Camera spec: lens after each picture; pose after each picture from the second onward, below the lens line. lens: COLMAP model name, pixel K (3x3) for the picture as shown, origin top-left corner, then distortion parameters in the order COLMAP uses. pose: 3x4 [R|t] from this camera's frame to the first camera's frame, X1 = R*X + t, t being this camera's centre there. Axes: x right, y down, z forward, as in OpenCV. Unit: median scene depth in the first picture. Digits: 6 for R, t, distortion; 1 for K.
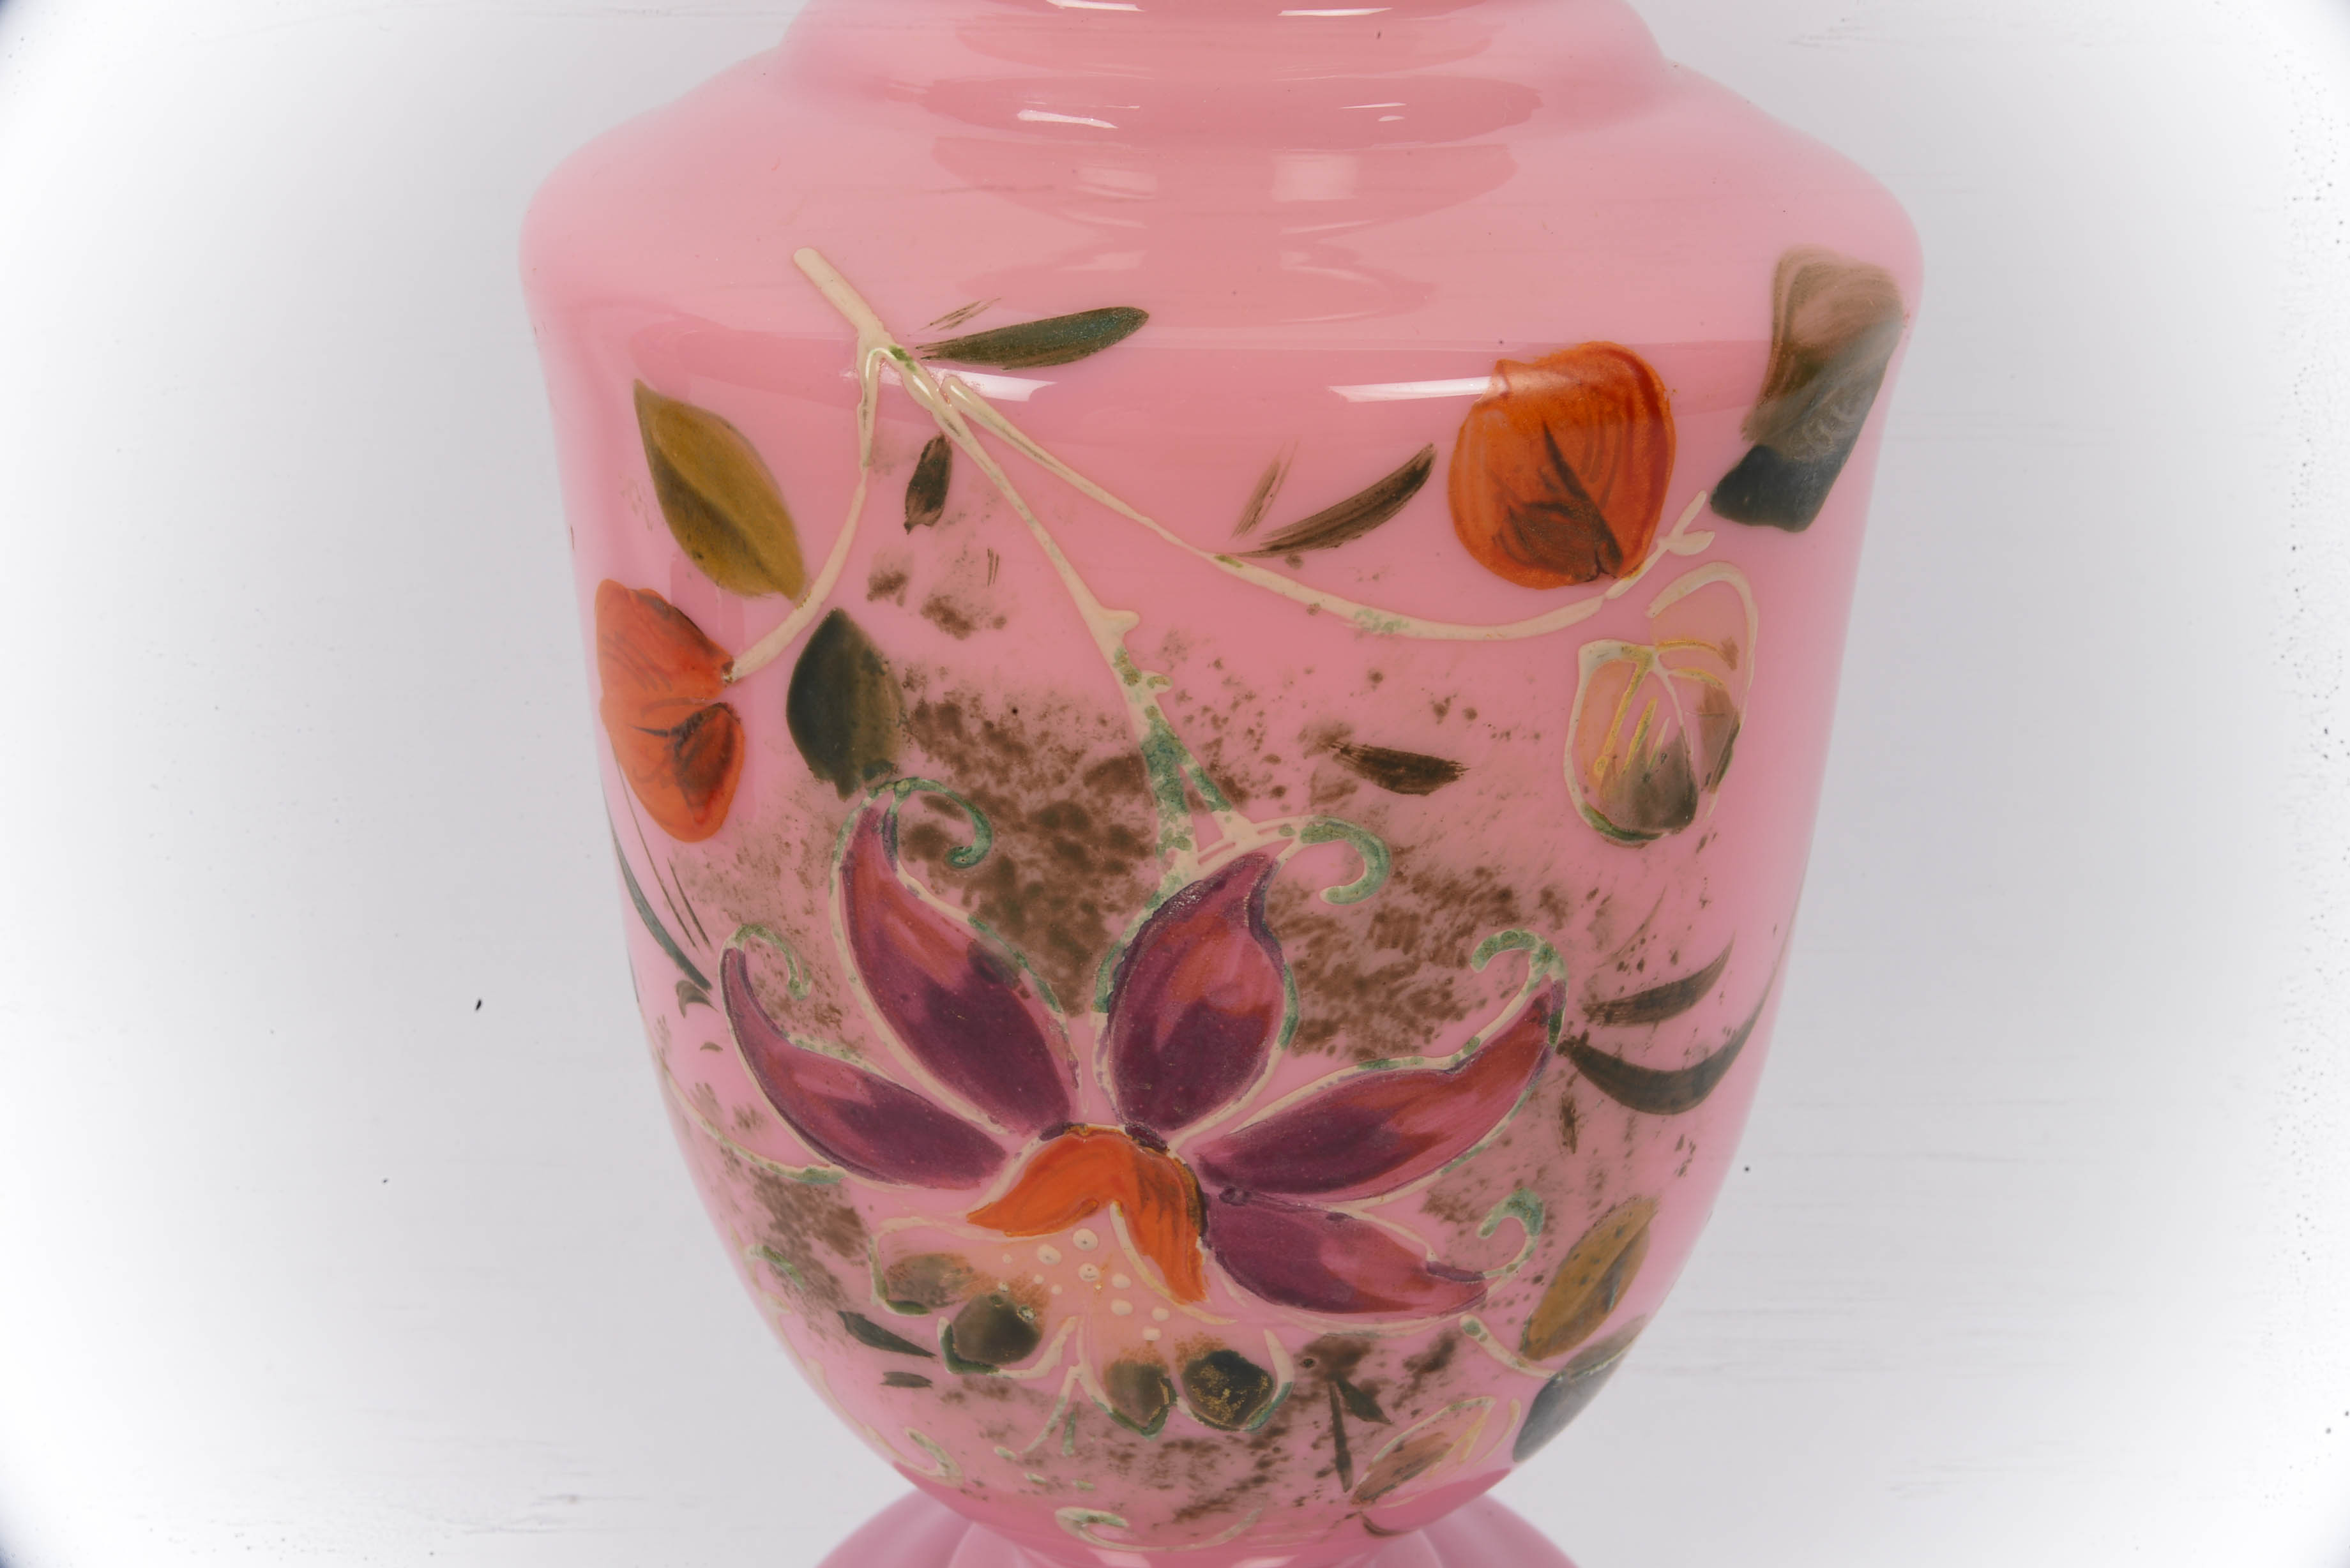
lens RADIAL K [[3118.3, 0, 1173.0], [0, 3118.3, 784.6], [0, 0, 1]] dist [-0.155956, 0.000000]
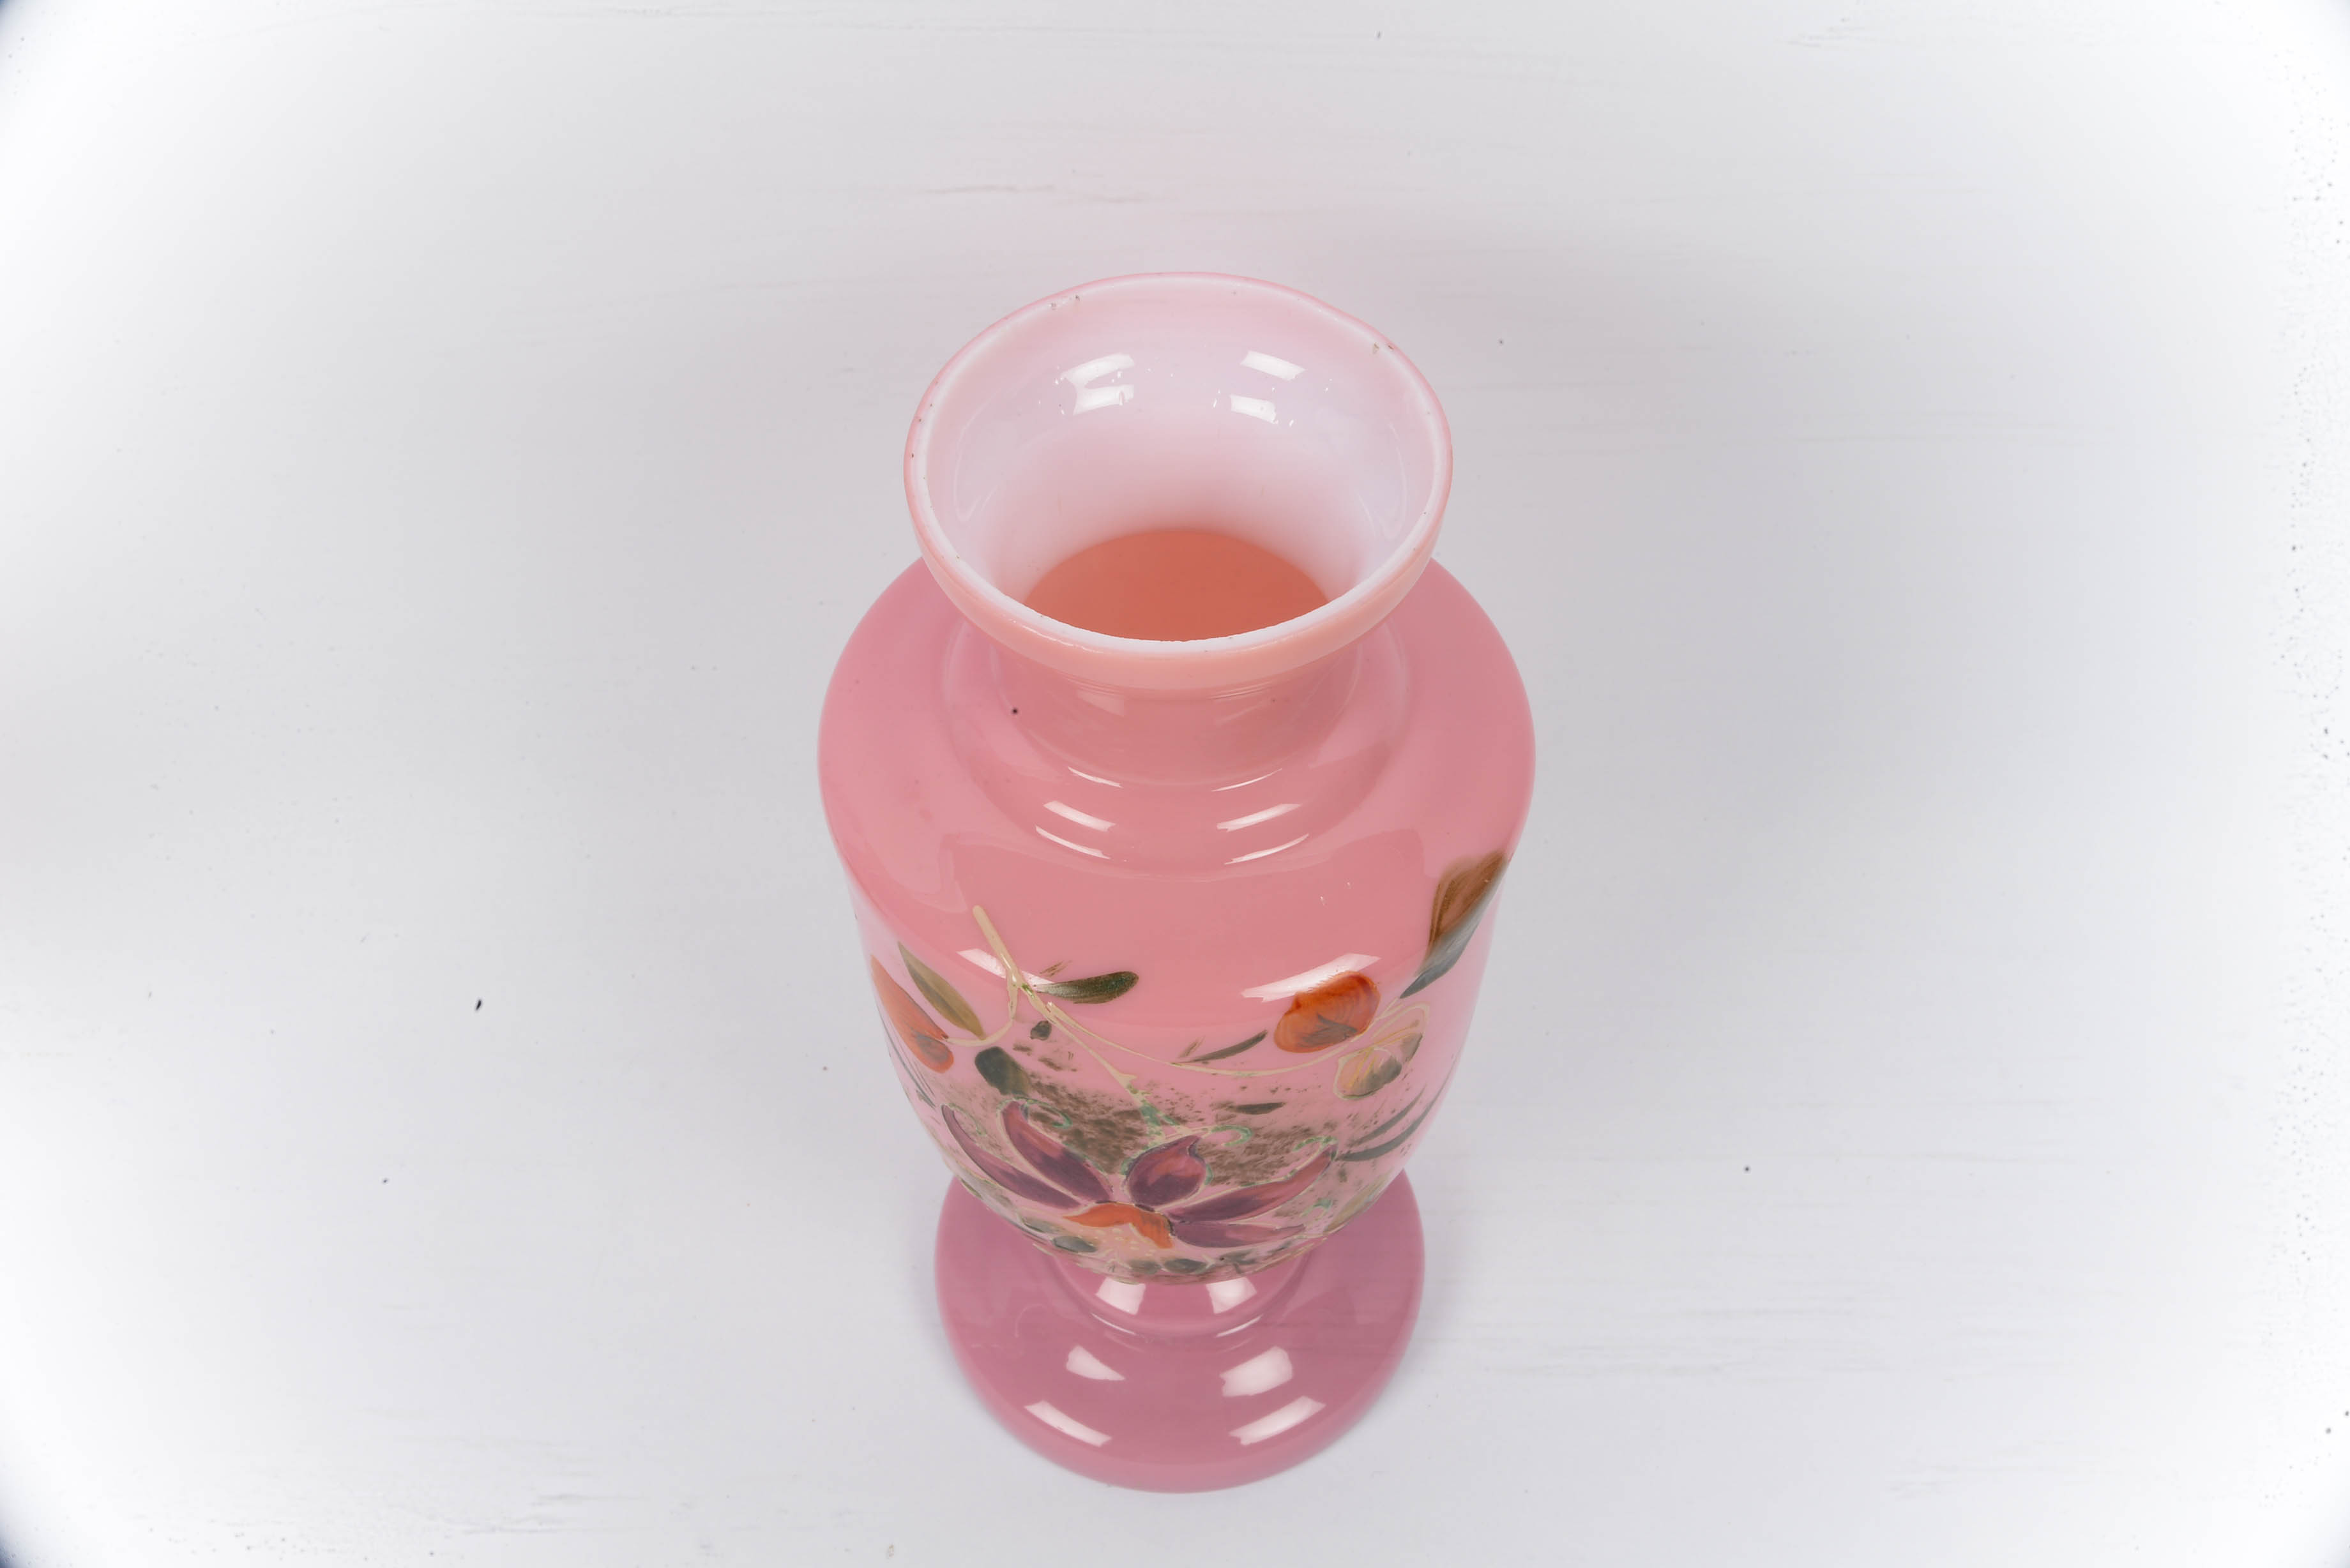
lens RADIAL K [[3118.3, 0, 1176.1], [0, 3118.3, 783.5], [0, 0, 1]] dist [-0.155956, 0.000000]
pose [[0.999926, -0.009307, -0.007871, 0.034786], [0.011839, 0.895328, 0.445250, -1.167443], [0.002903, -0.445310, 0.895372, -0.855597]]
